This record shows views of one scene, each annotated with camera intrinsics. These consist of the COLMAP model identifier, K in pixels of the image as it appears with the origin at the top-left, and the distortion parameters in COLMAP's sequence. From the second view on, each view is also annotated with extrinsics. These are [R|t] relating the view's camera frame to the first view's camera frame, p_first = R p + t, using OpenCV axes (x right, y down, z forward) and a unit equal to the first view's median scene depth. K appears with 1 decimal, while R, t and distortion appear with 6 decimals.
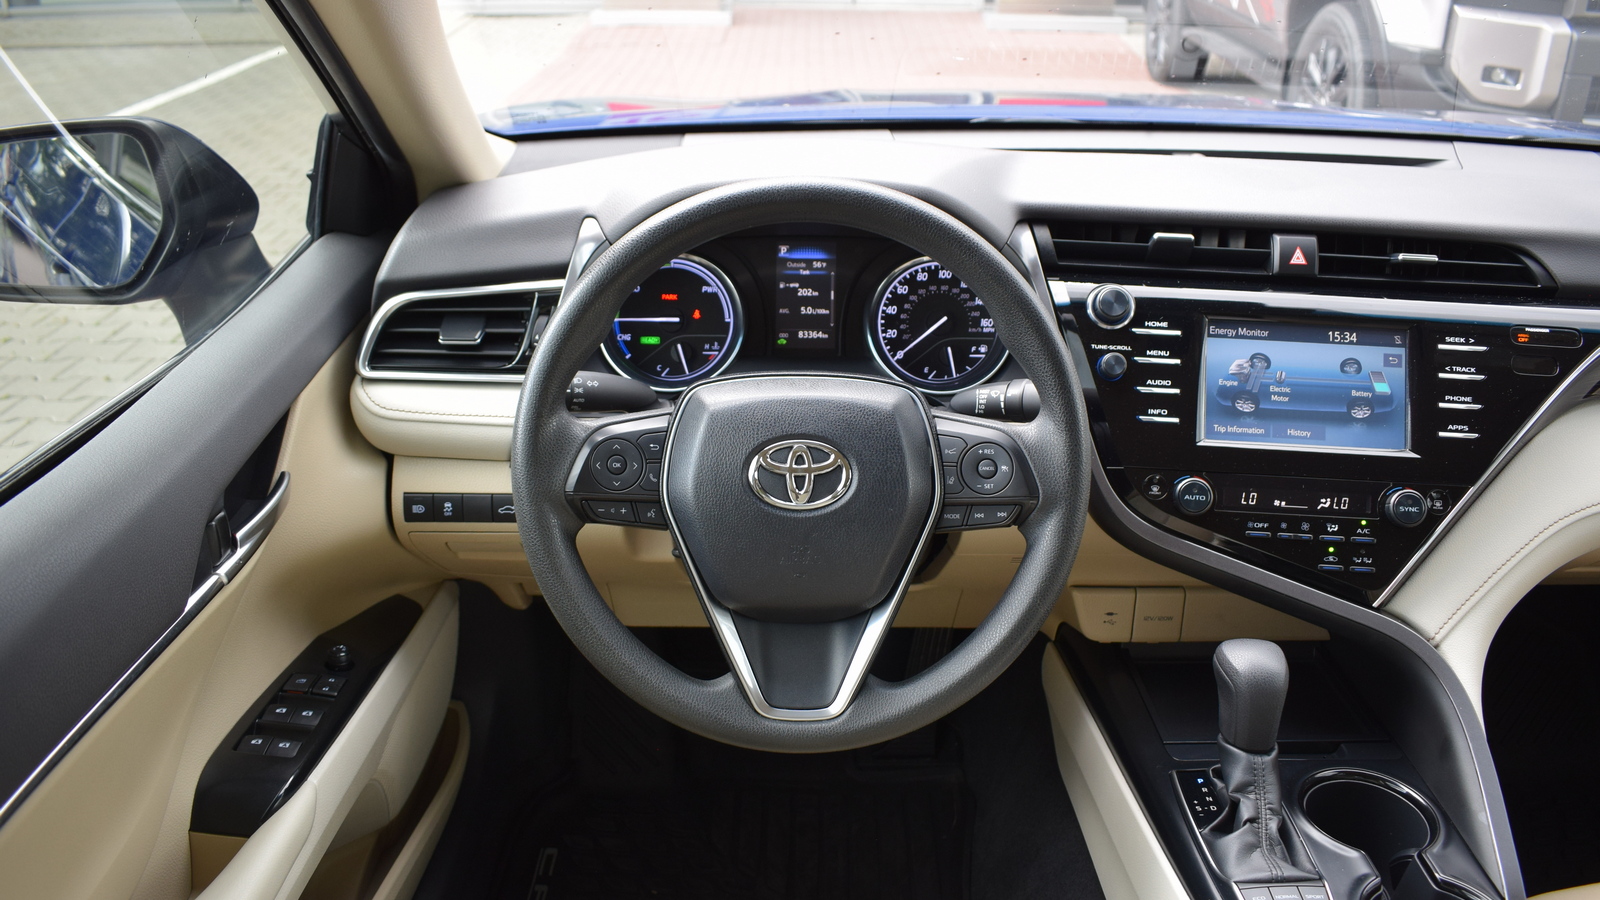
lens RADIAL K [[1299.0, 0, 798.5], [0, 1299.0, 439.9], [0, 0, 1]] dist [-0.095249, 0.010182]
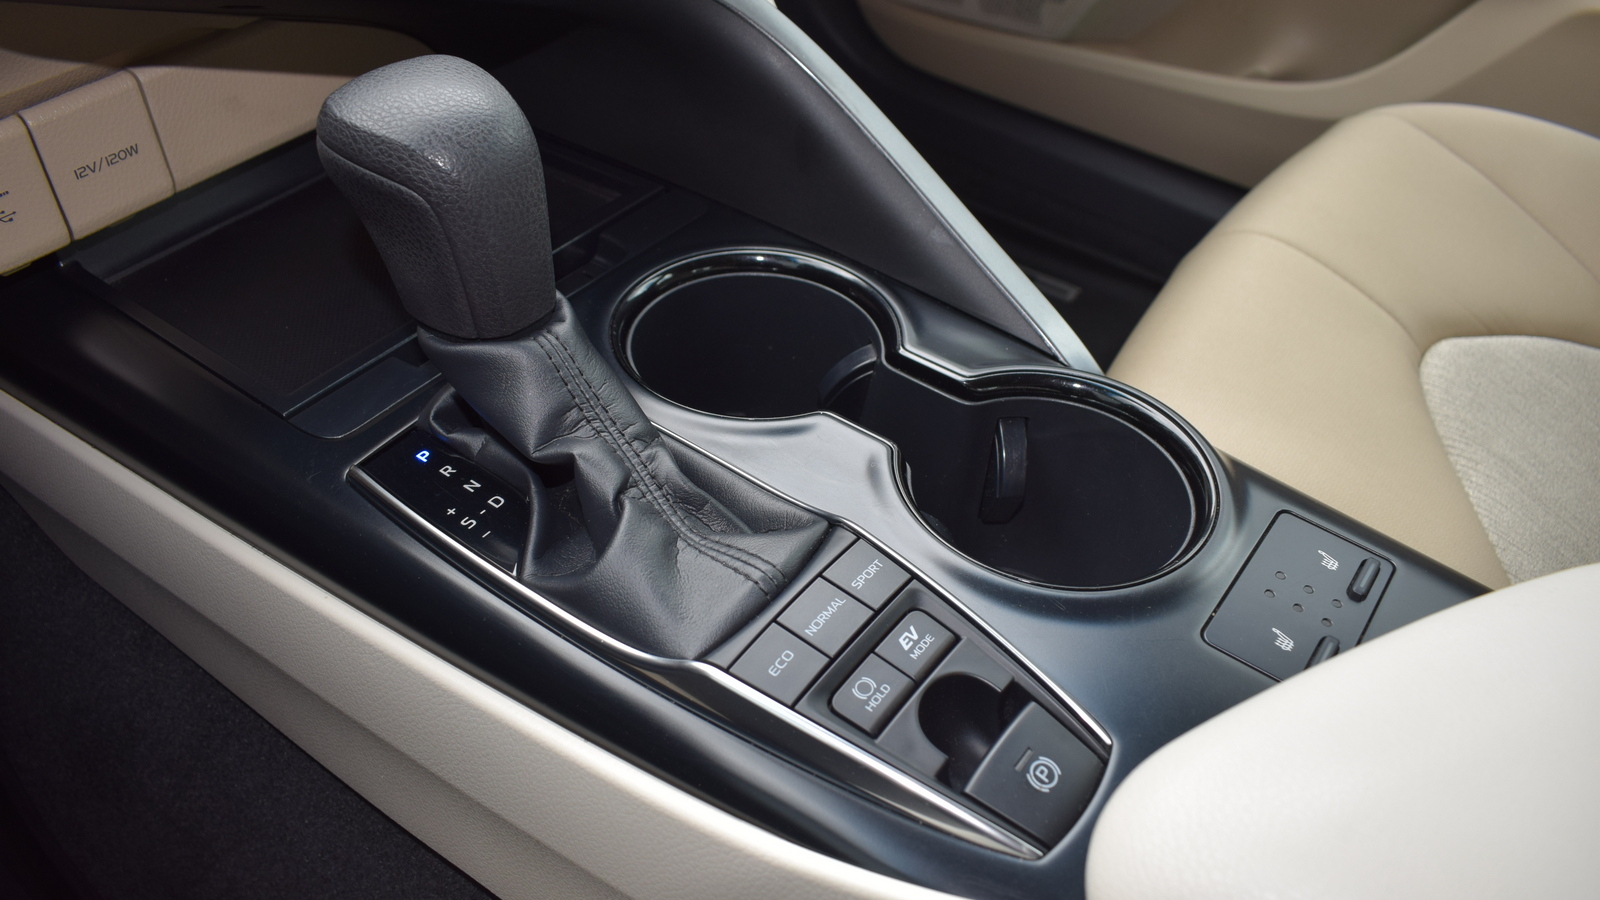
lens RADIAL K [[1299.0, 0, 797.9], [0, 1299.0, 452.0], [0, 0, 1]] dist [-0.095249, 0.010182]
pose [[0.609483, -0.517005, 0.601029, 0.135845], [0.282556, 0.849983, 0.444624, 0.112402], [-0.740738, -0.101166, 0.664133, 0.615140]]
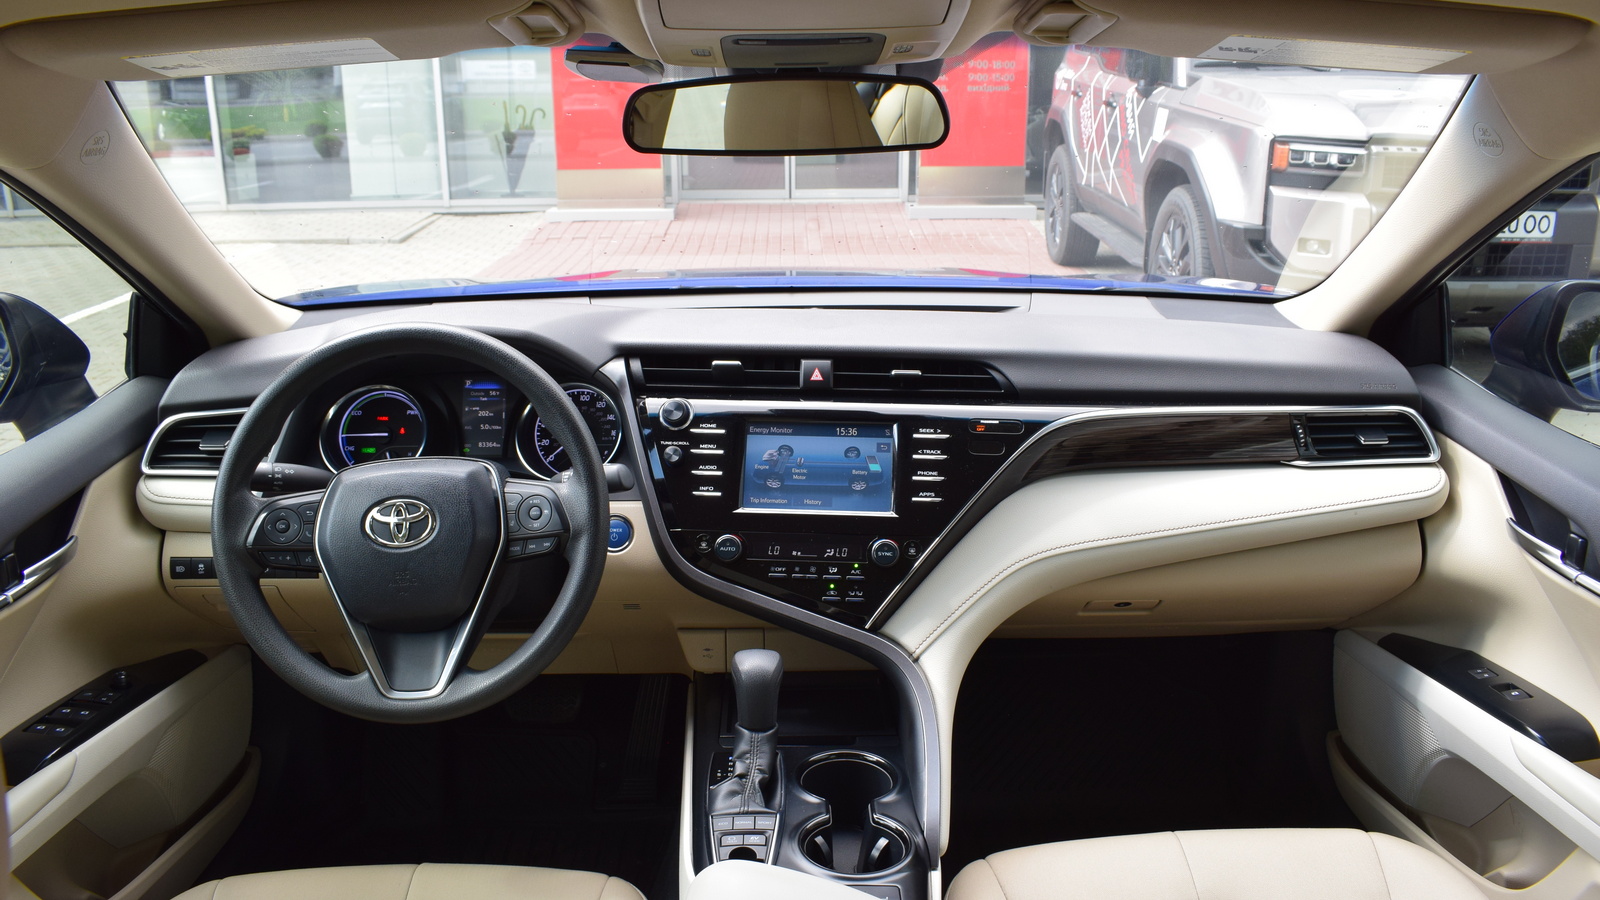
lens RADIAL K [[1299.0, 0, 816.9], [0, 1299.0, 464.2], [0, 0, 1]] dist [-0.095249, 0.010182]
pose [[0.999820, -0.016783, 0.008825, 0.382059], [0.017742, 0.992233, -0.123123, 0.123837], [-0.006690, 0.123258, 0.992352, -0.369184]]
